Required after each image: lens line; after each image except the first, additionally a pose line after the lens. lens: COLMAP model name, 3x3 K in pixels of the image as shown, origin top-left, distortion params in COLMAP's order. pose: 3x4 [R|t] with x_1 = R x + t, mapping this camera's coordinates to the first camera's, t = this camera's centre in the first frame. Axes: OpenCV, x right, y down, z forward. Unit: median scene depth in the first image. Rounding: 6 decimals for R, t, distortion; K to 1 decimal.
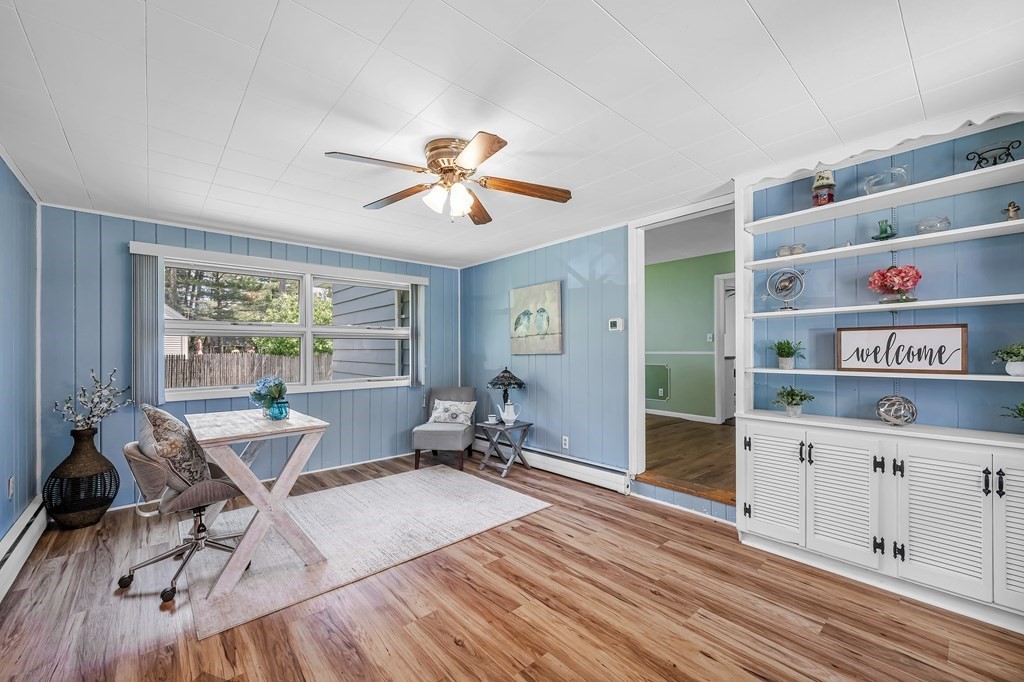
lens RADIAL K [[411.3, 0, 510.8], [0, 411.3, 348.2], [0, 0, 1]] dist [-0.015246, -0.000152]
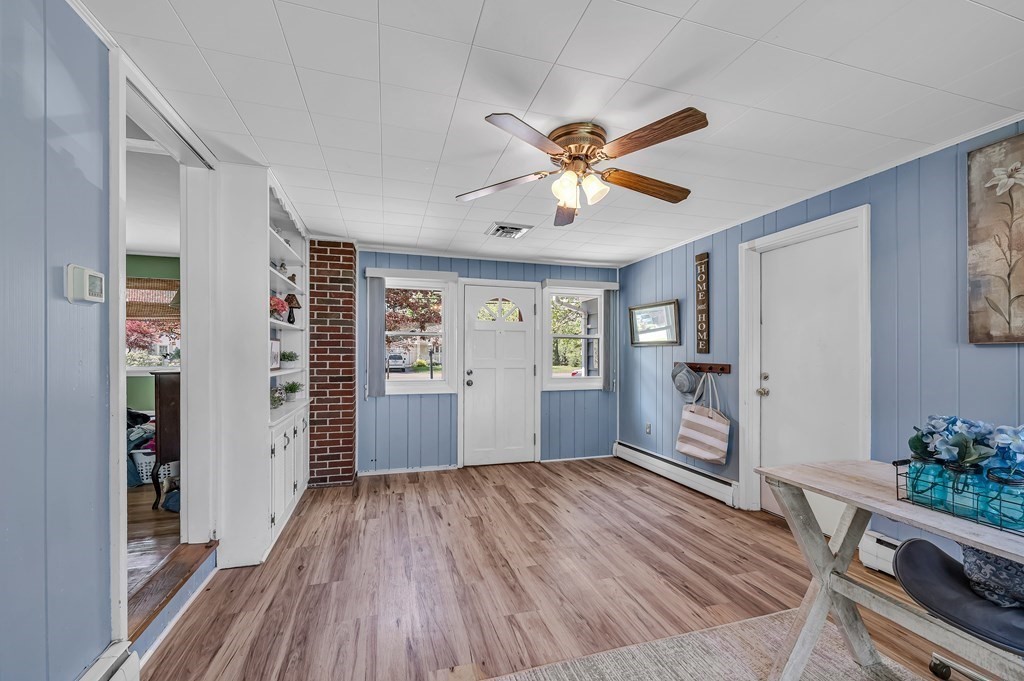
lens RADIAL K [[411.3, 0, 511.5], [0, 411.3, 349.6], [0, 0, 1]] dist [-0.015246, -0.000152]
pose [[-0.909751, 0.003844, 0.415136, -0.381707], [-0.002303, 0.999895, -0.014304, 0.006161], [-0.415148, -0.013970, -0.909647, 1.862777]]
